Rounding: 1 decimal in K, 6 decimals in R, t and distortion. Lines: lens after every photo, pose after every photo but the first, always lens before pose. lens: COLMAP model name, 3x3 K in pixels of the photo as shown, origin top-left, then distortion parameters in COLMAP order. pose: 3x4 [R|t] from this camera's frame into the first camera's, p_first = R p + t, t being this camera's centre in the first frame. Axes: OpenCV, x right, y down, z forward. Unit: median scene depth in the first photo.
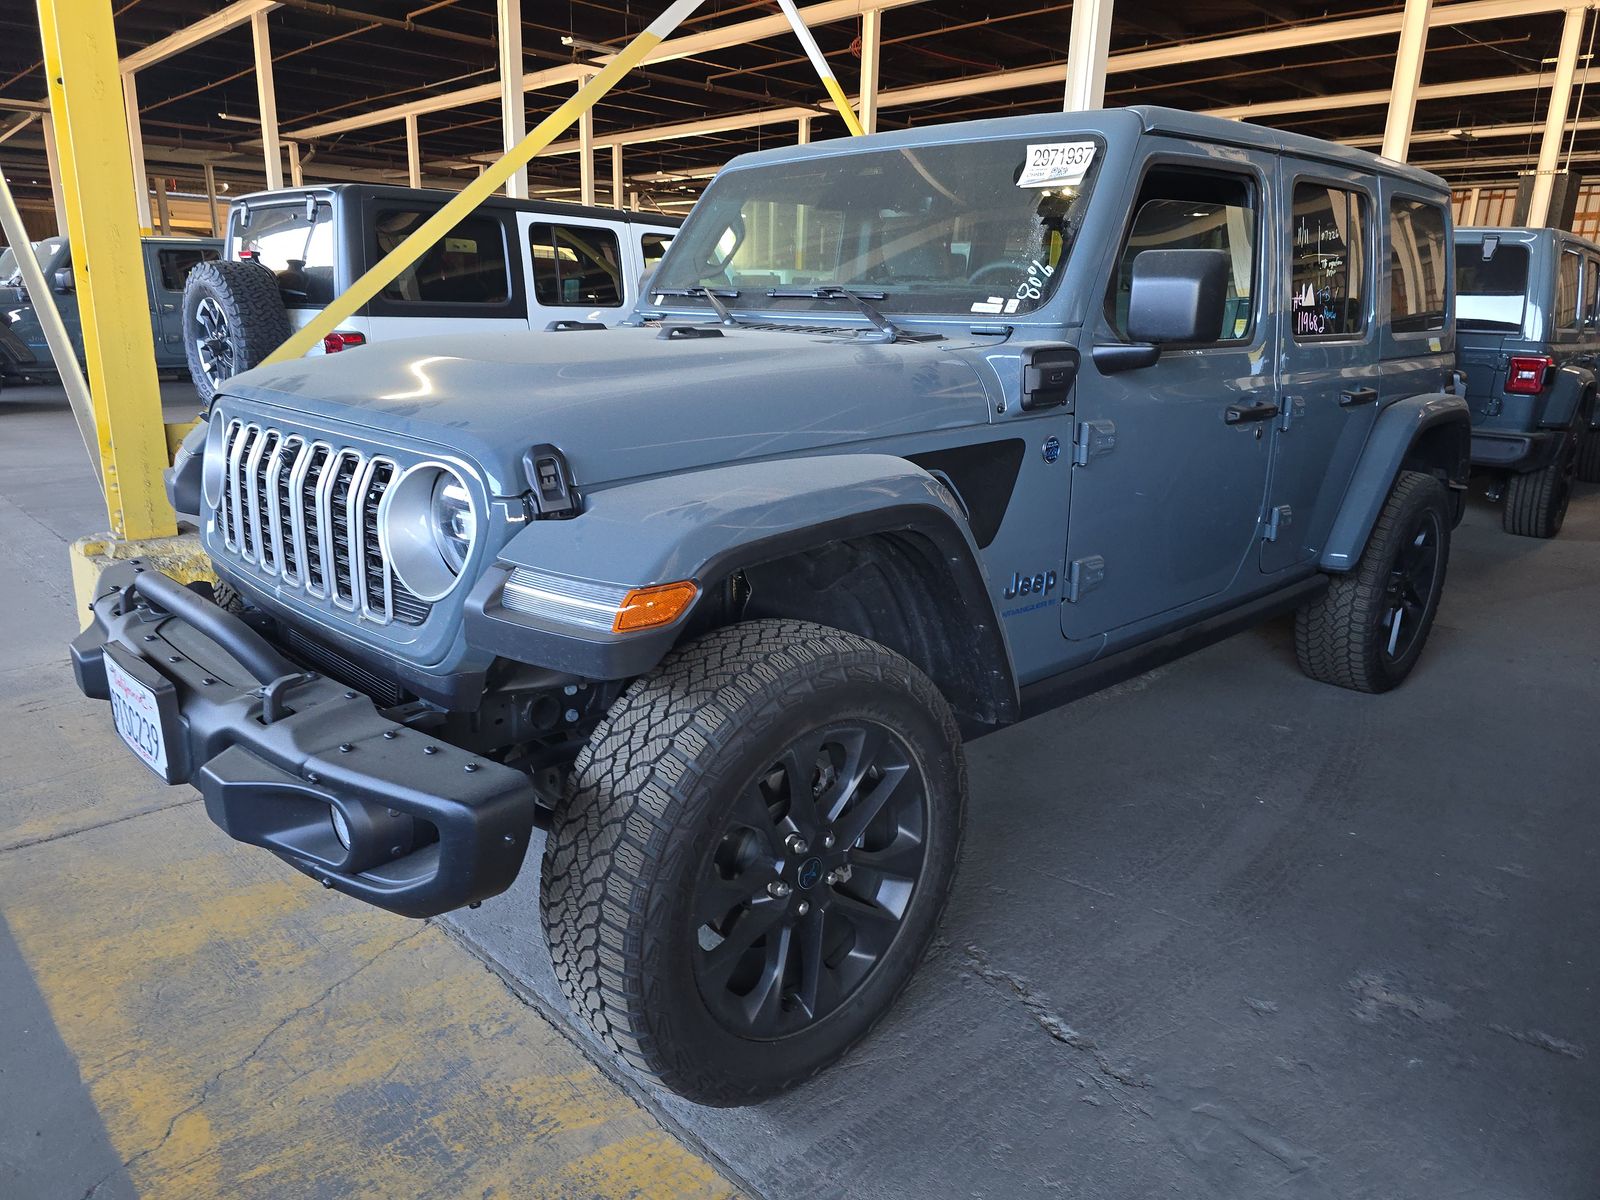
lens RADIAL K [[1069.9, 0, 800.0], [0, 1069.9, 600.0], [0, 0, 1]] dist [-0.001954, -0.007264]
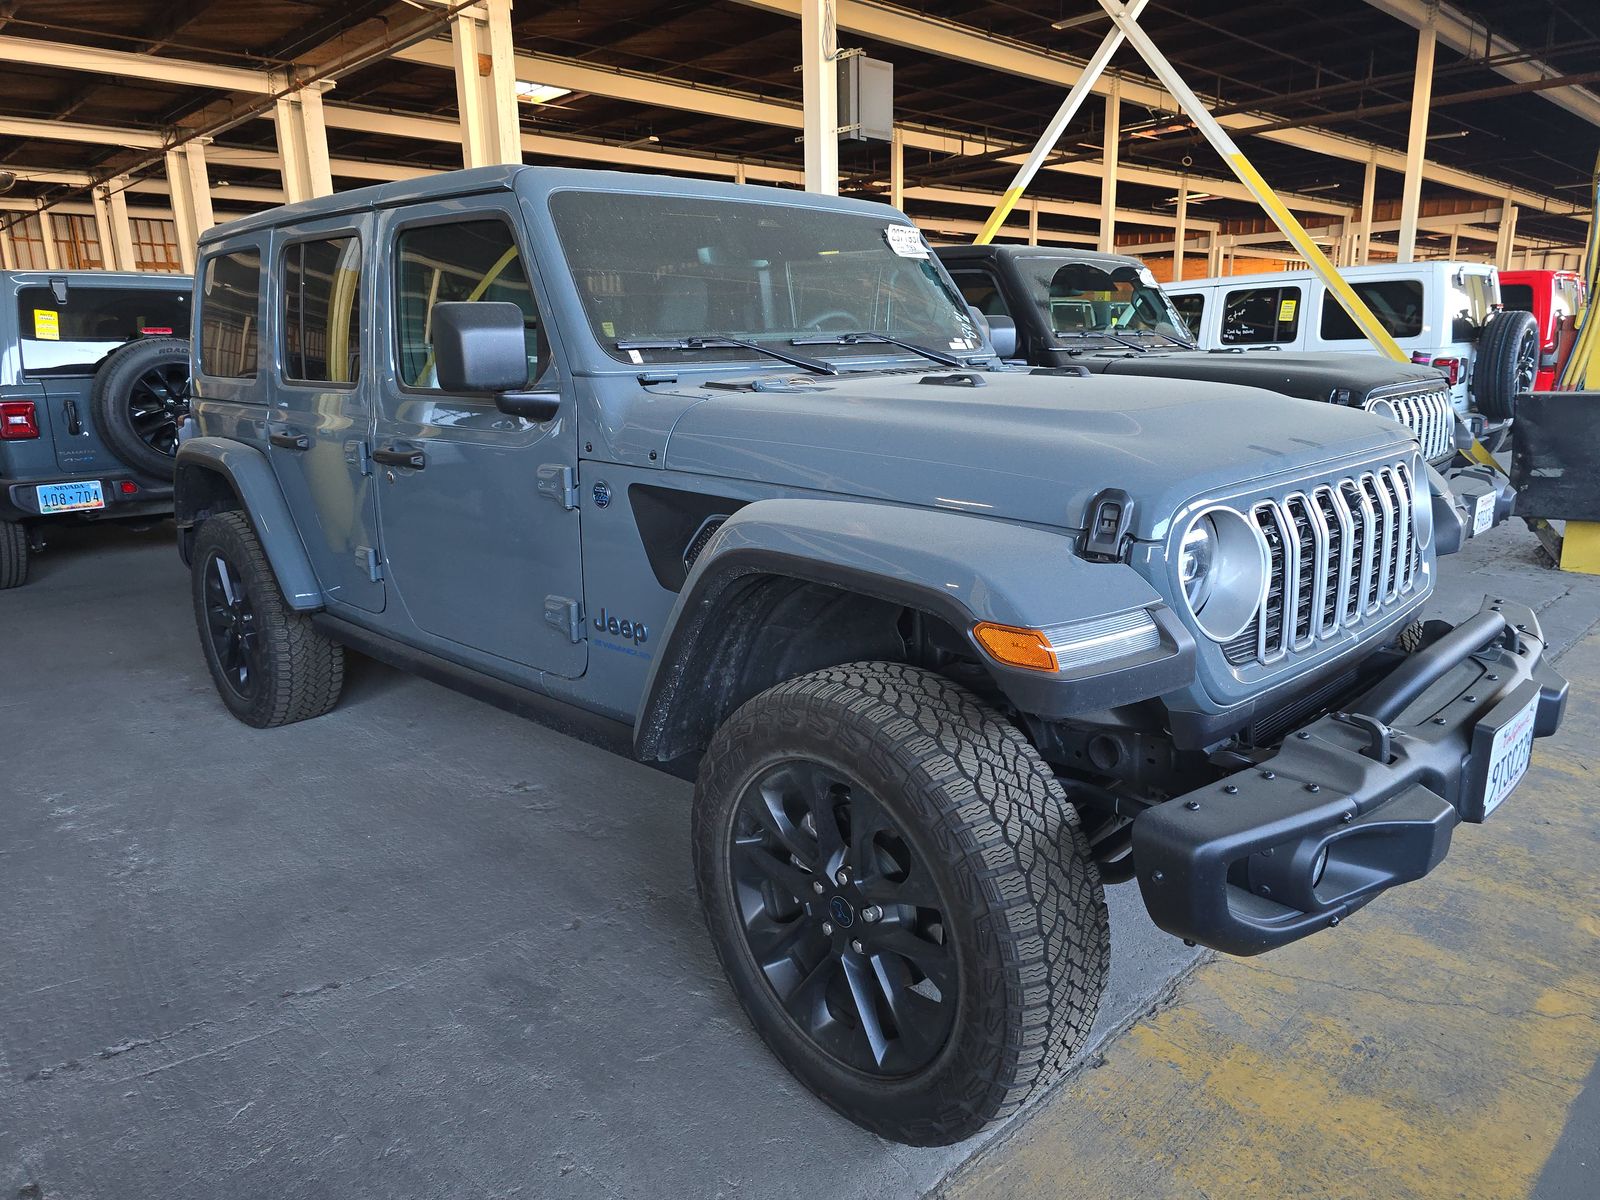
lens RADIAL K [[1069.9, 0, 800.0], [0, 1069.9, 600.0], [0, 0, 1]] dist [-0.001954, -0.007264]
pose [[0.006898, -0.253982, 0.967184, -1.206852], [0.291629, 0.925673, 0.241002, -0.359706], [-0.956507, 0.280396, 0.080453, 1.170036]]
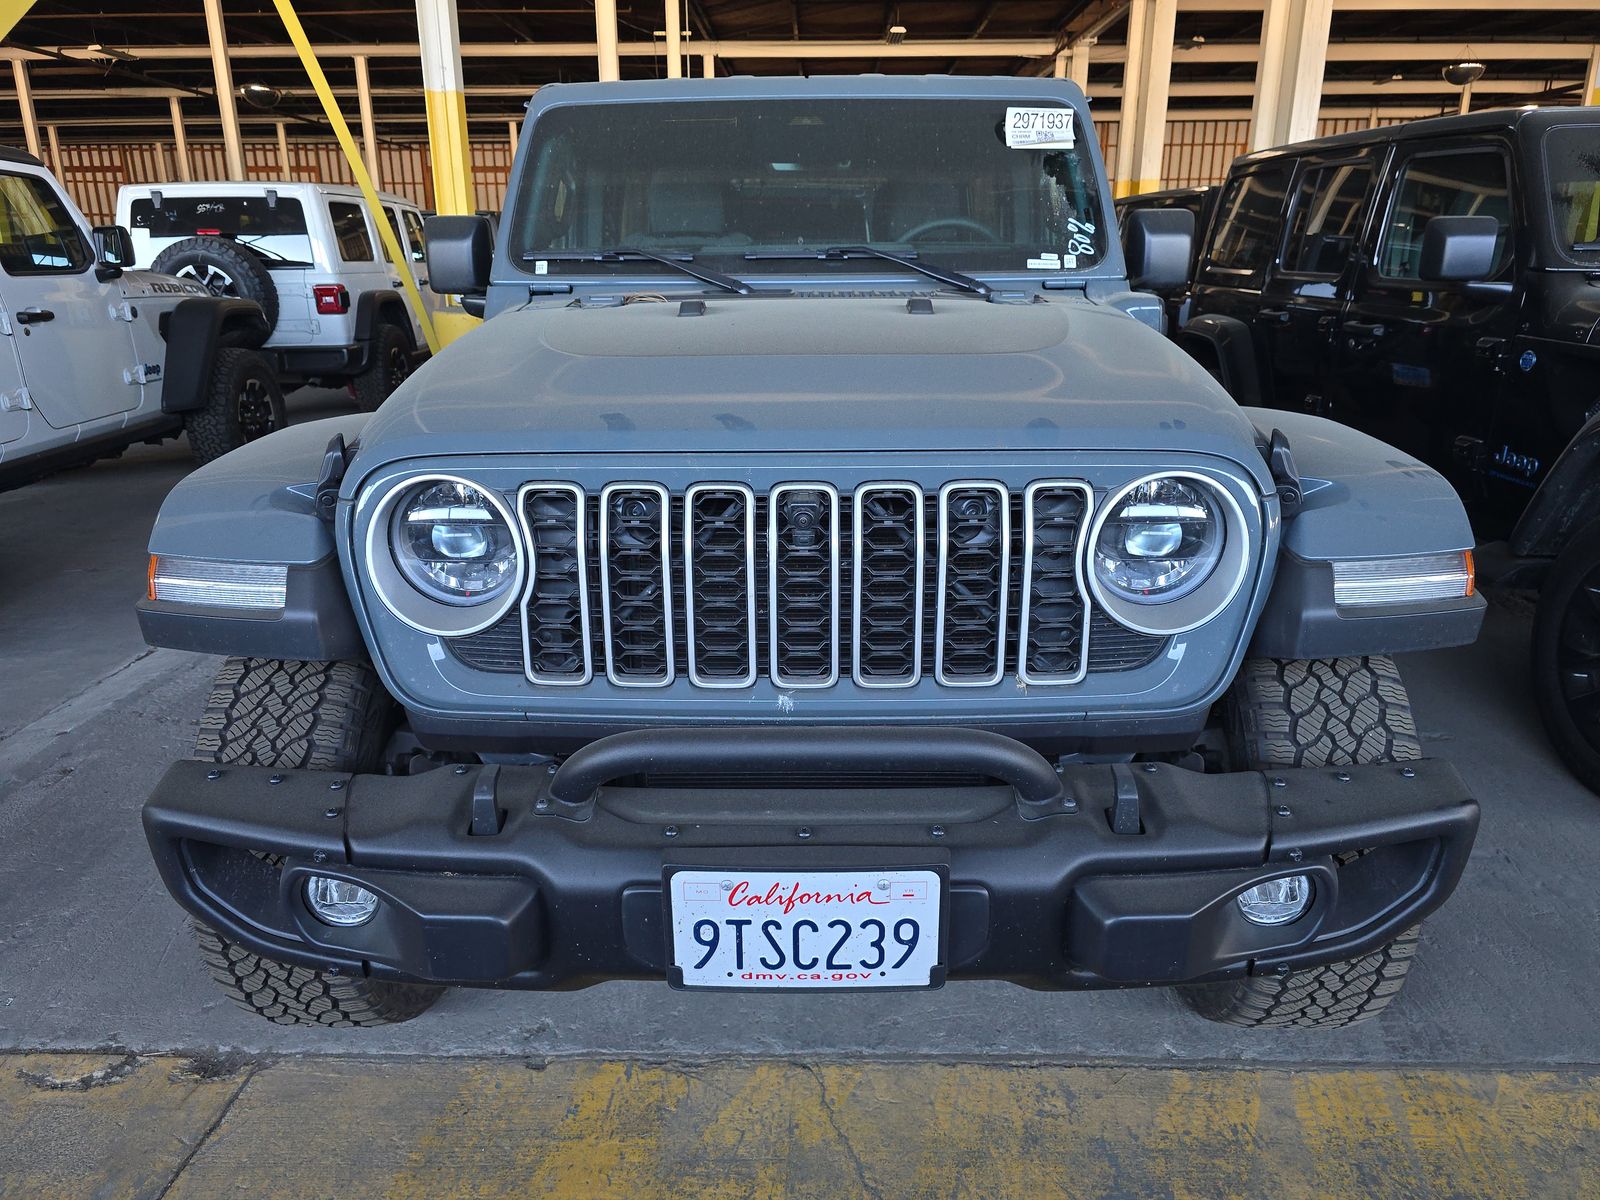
lens RADIAL K [[1069.9, 0, 800.0], [0, 1069.9, 600.0], [0, 0, 1]] dist [-0.001954, -0.007264]
pose [[0.714879, -0.239728, 0.656870, -0.770524], [0.209263, 0.969688, 0.126149, -0.133810], [-0.667200, 0.047277, 0.743376, 0.387159]]
